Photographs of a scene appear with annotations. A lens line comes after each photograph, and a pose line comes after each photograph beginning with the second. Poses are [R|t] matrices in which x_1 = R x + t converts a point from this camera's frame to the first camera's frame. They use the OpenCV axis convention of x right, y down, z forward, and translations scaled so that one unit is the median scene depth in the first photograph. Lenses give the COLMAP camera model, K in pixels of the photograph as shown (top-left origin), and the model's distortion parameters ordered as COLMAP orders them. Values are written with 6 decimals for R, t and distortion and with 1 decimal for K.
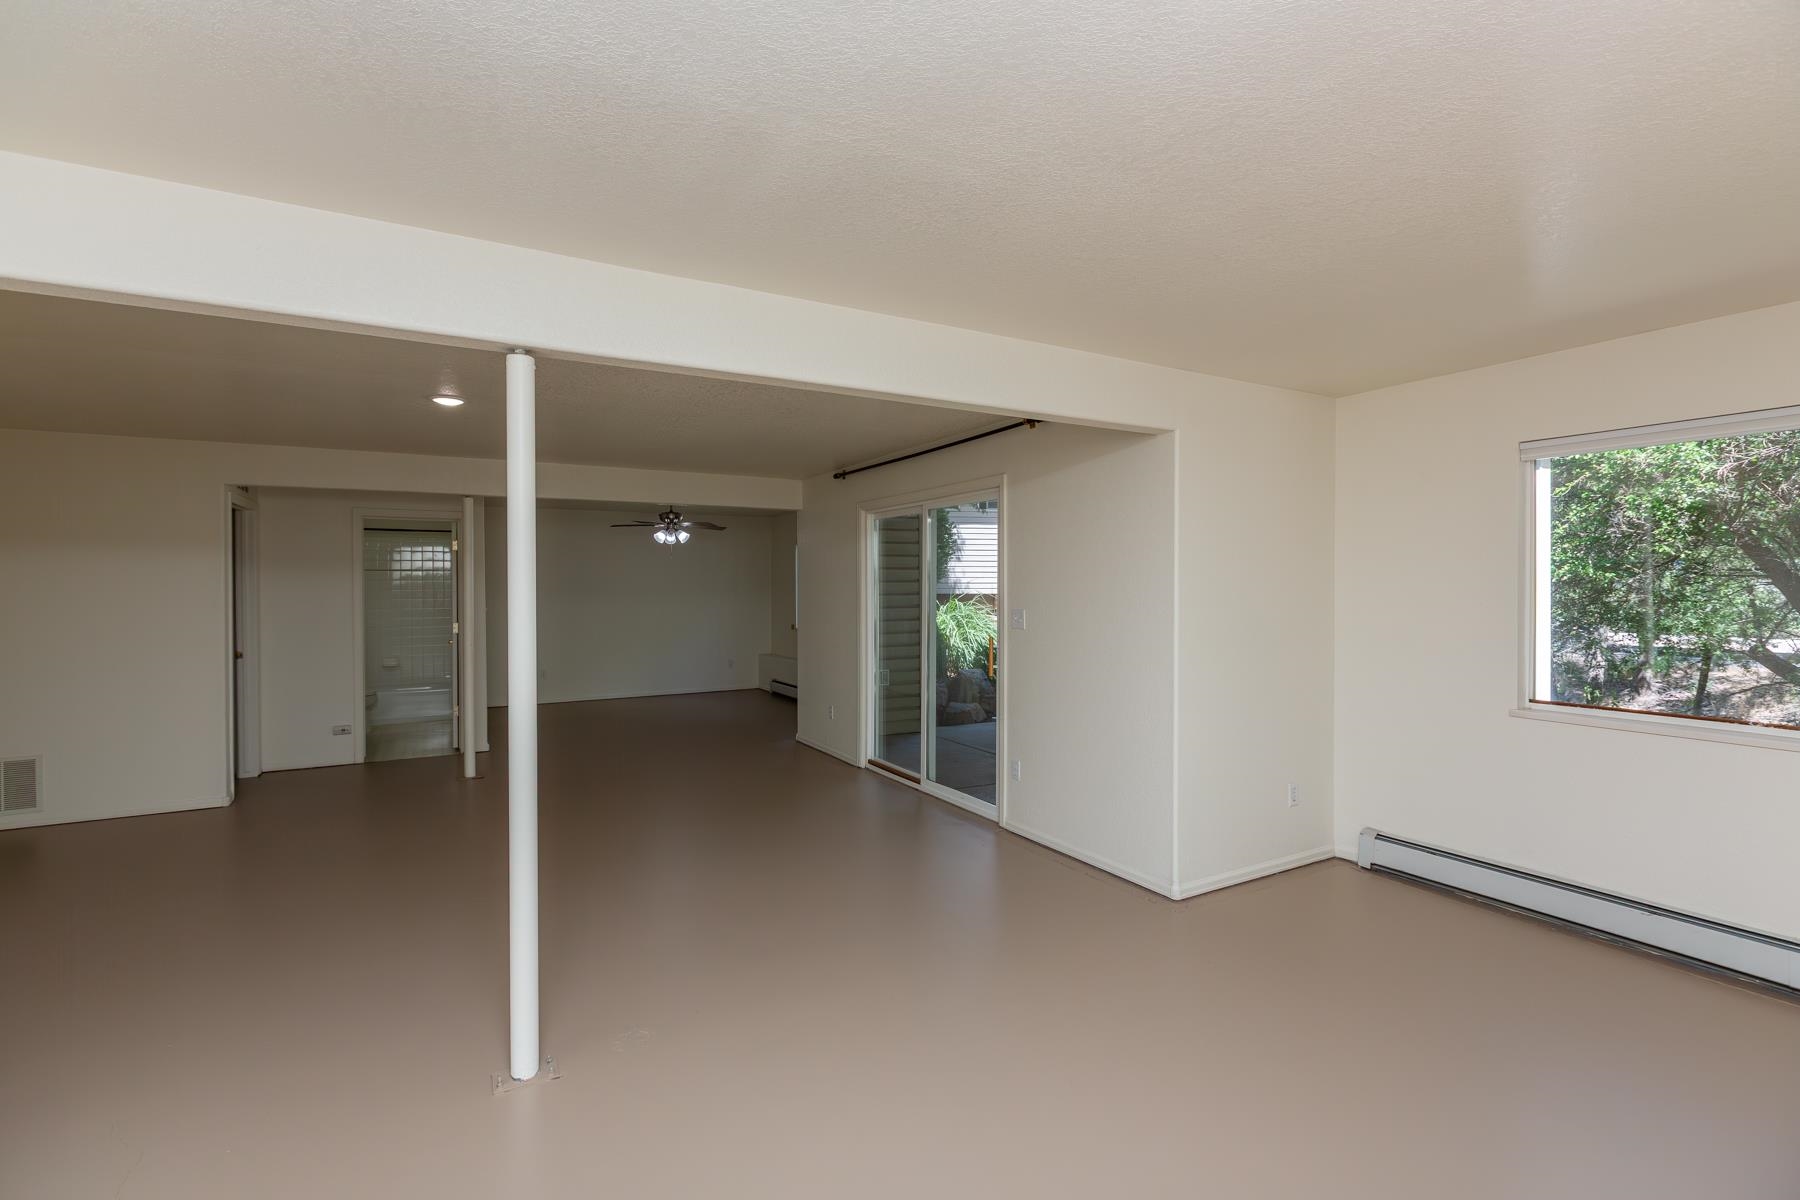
lens RADIAL K [[808.3, 0, 883.6], [0, 808.3, 597.1], [0, 0, 1]] dist [0.009137, 0.000285]
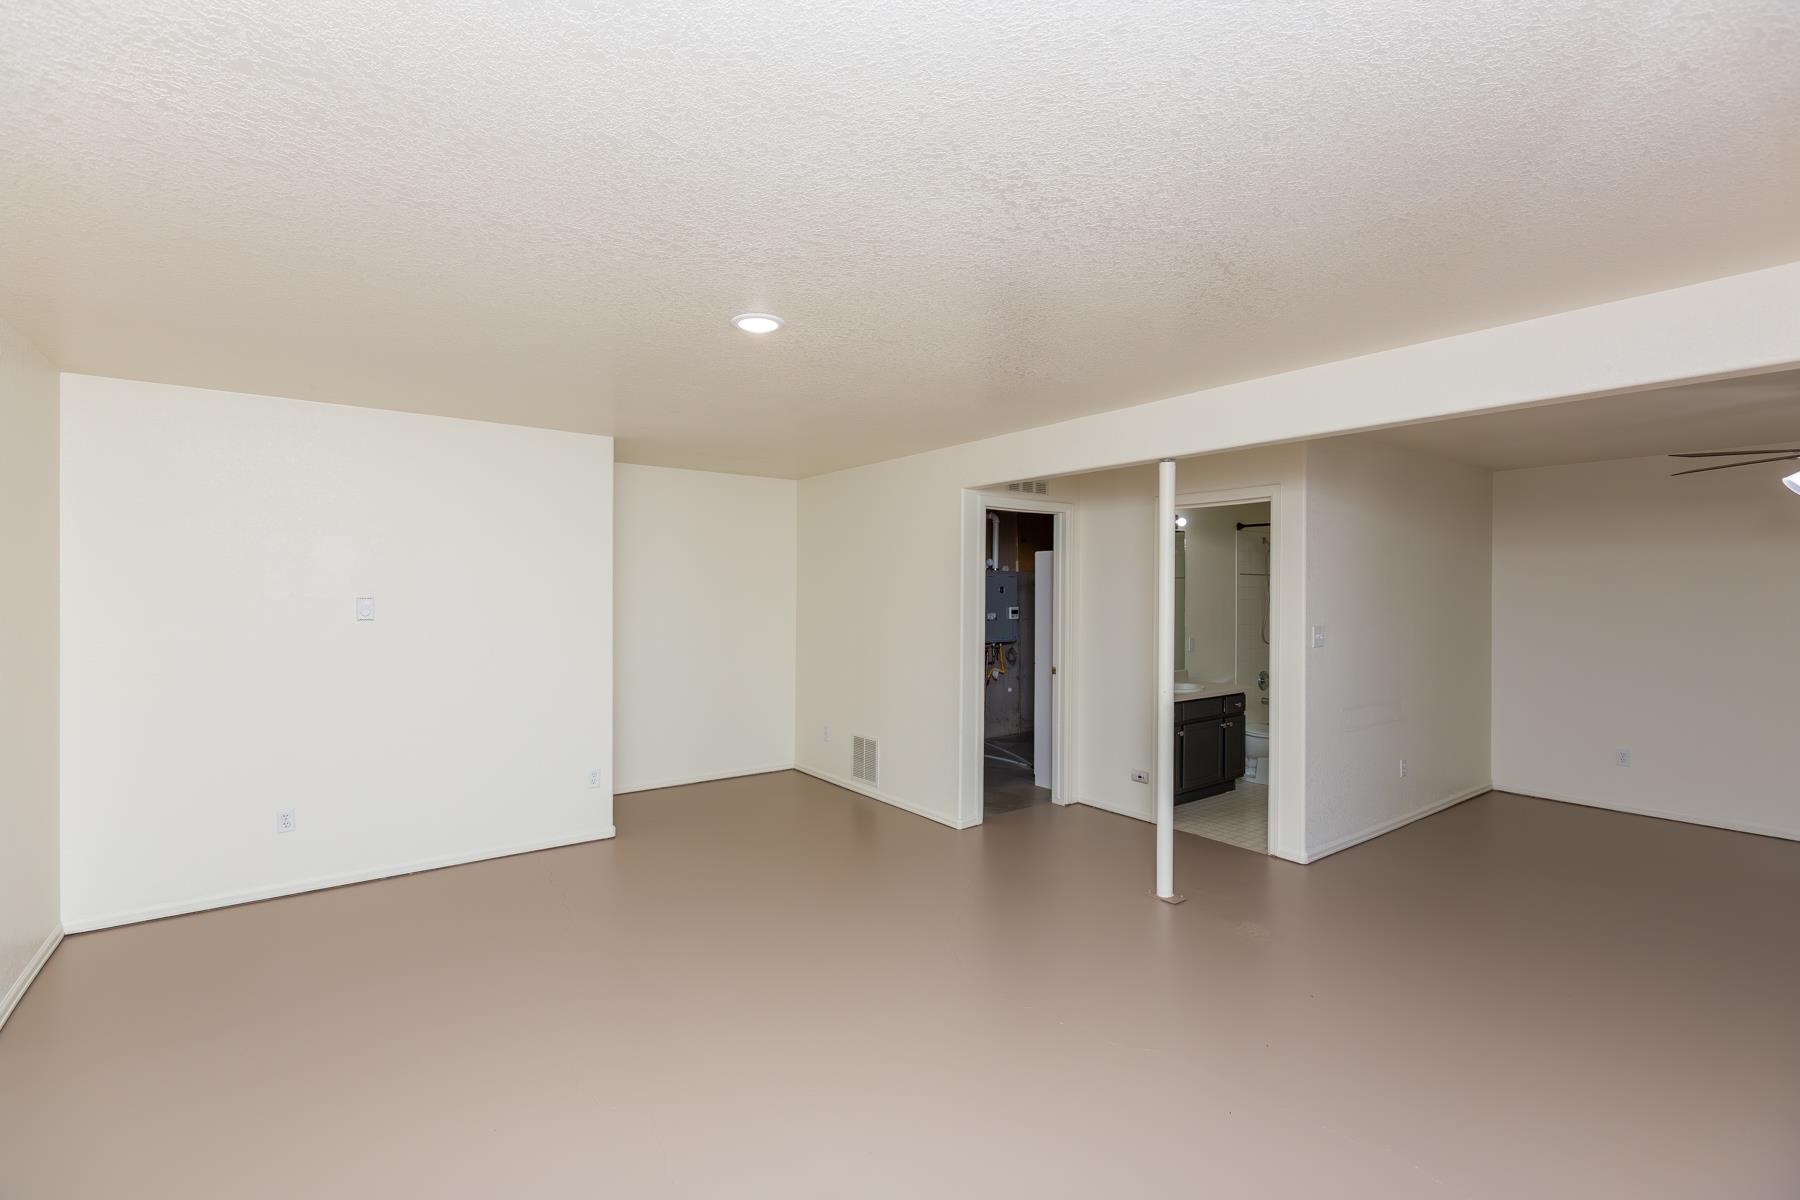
lens RADIAL K [[808.3, 0, 883.6], [0, 808.3, 597.1], [0, 0, 1]] dist [0.009137, 0.000285]
pose [[0.109798, 0.016047, -0.993824, 0.110244], [-0.018394, 0.999731, 0.014111, -0.018568], [0.993784, 0.016731, 0.110064, 0.678008]]
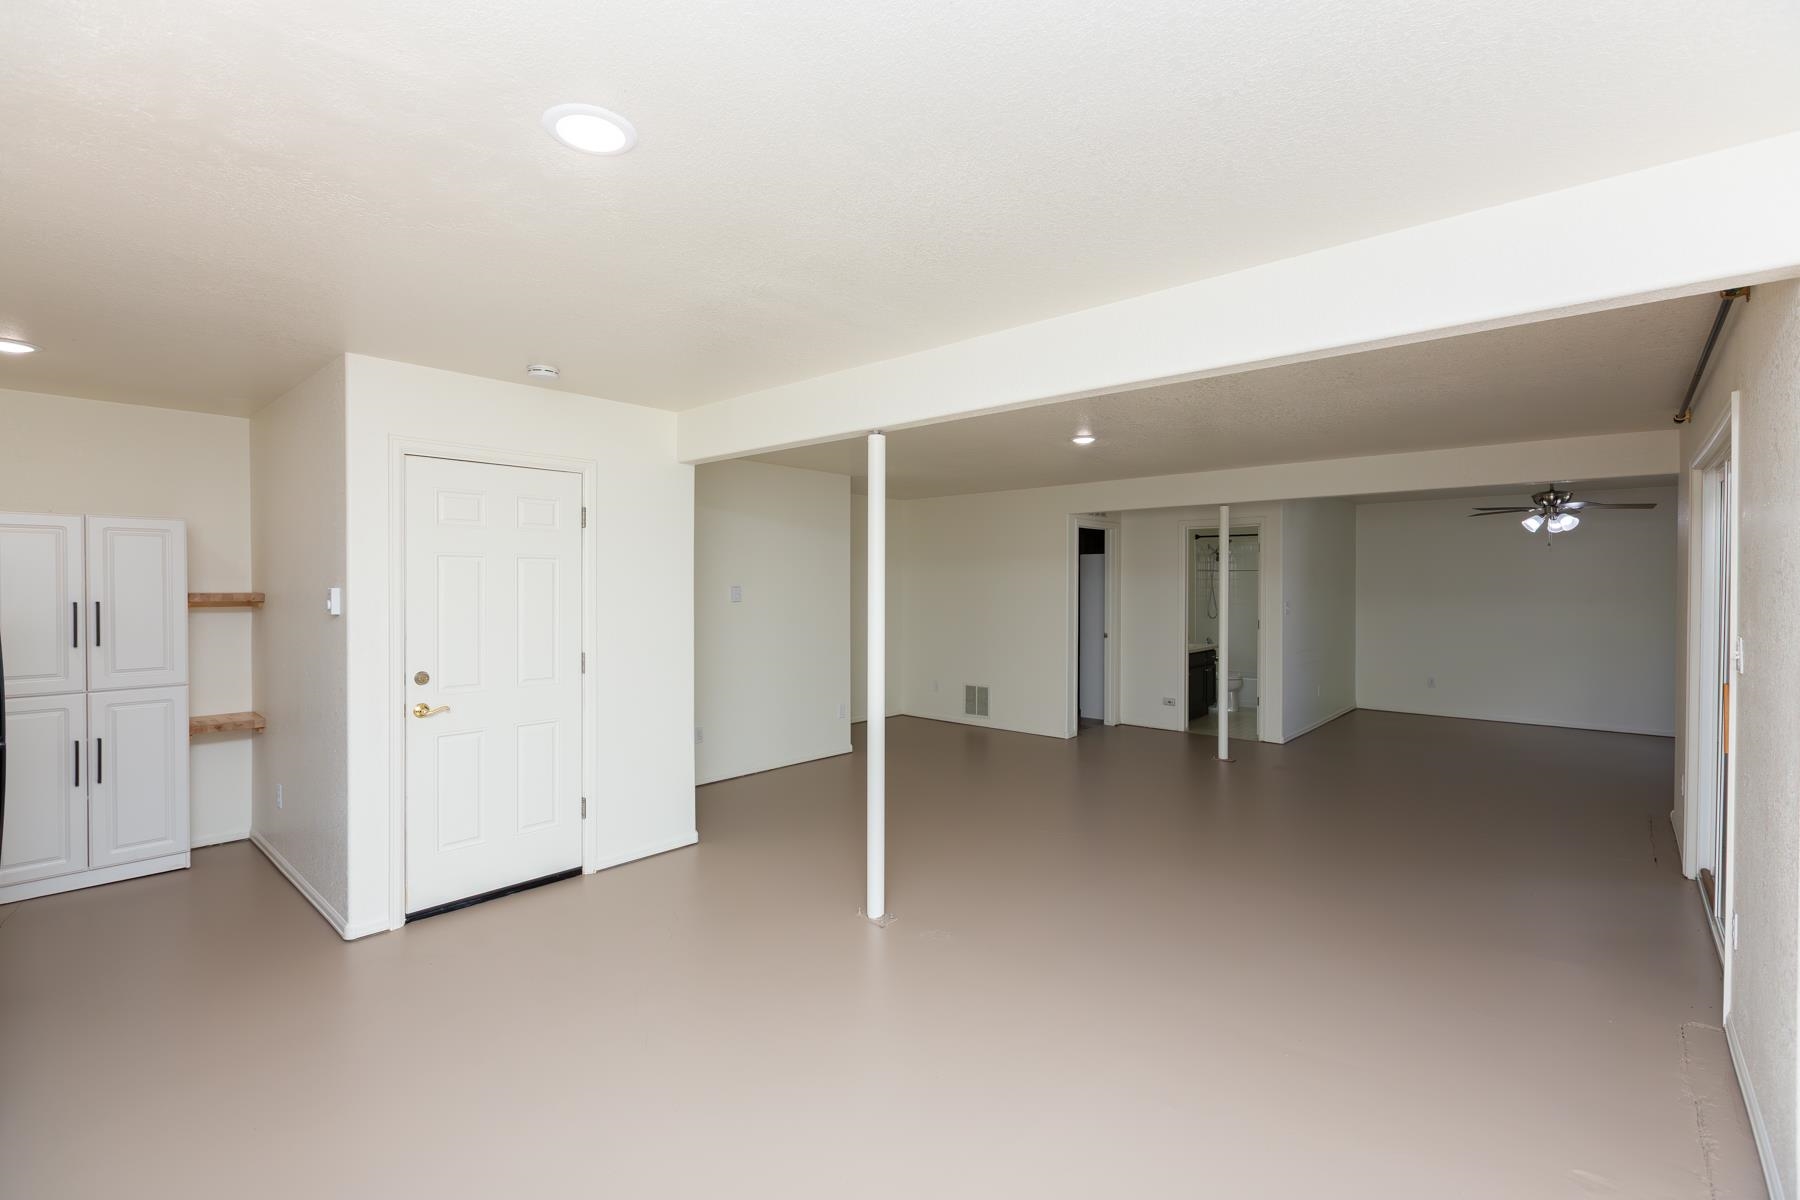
lens RADIAL K [[792.6, 0, 900.0], [0, 792.6, 600.0], [0, 0, 1]] dist [0.014703, 0.000021]
pose [[0.312955, 0.028443, -0.949342, 0.375173], [-0.017028, 0.999559, 0.024334, -0.012234], [0.949615, 0.008550, 0.313302, 0.228367]]
